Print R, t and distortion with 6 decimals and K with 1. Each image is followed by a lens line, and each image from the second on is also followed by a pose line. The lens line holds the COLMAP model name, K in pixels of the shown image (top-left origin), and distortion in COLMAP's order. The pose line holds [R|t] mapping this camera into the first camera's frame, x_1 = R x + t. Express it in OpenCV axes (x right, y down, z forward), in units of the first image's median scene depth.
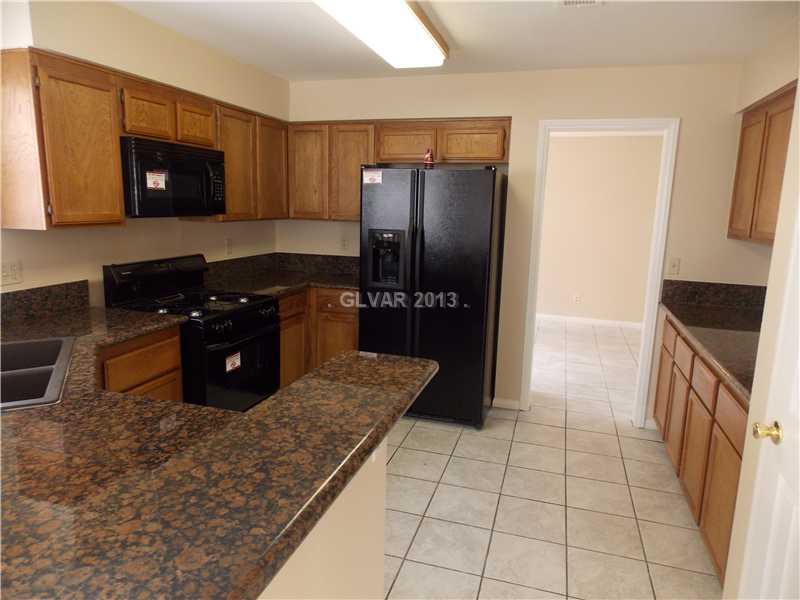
lens RADIAL K [[536.2, 0, 402.5], [0, 536.2, 296.8], [0, 0, 1]] dist [0.029265, -0.008114]
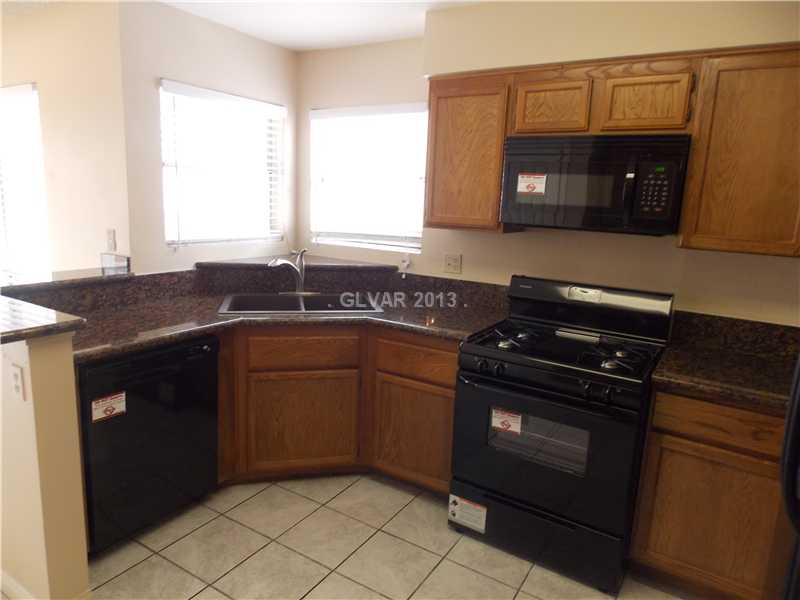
lens RADIAL K [[536.2, 0, 404.6], [0, 536.2, 298.5], [0, 0, 1]] dist [0.029265, -0.008114]
pose [[-0.270360, 0.144462, -0.951859, 0.367208], [-0.219961, 0.953260, 0.207151, -0.148001], [0.937295, 0.265378, -0.225948, 0.893261]]
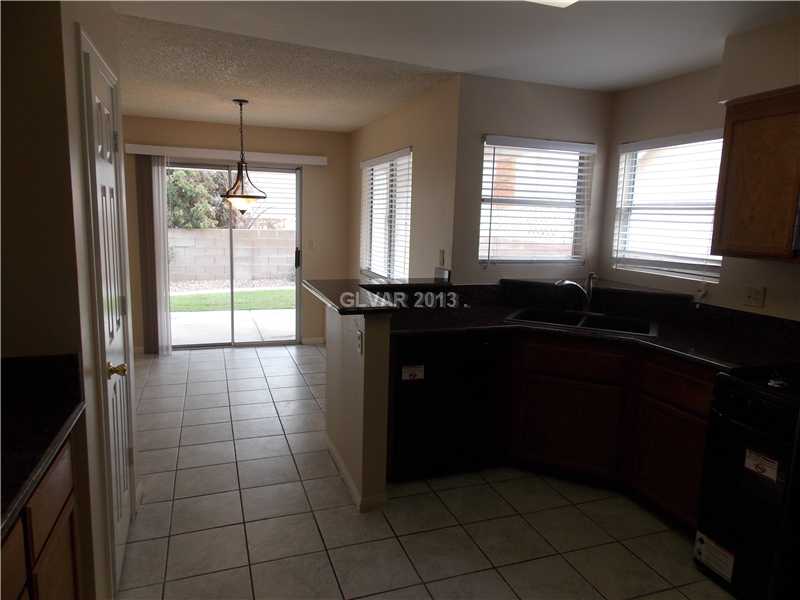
lens RADIAL K [[536.2, 0, 407.7], [0, 536.2, 299.4], [0, 0, 1]] dist [0.029265, -0.008114]
pose [[-0.798715, 0.043201, -0.600156, 0.406094], [-0.160712, 0.945867, 0.281969, -0.180652], [0.579850, 0.321666, -0.748536, 1.071791]]
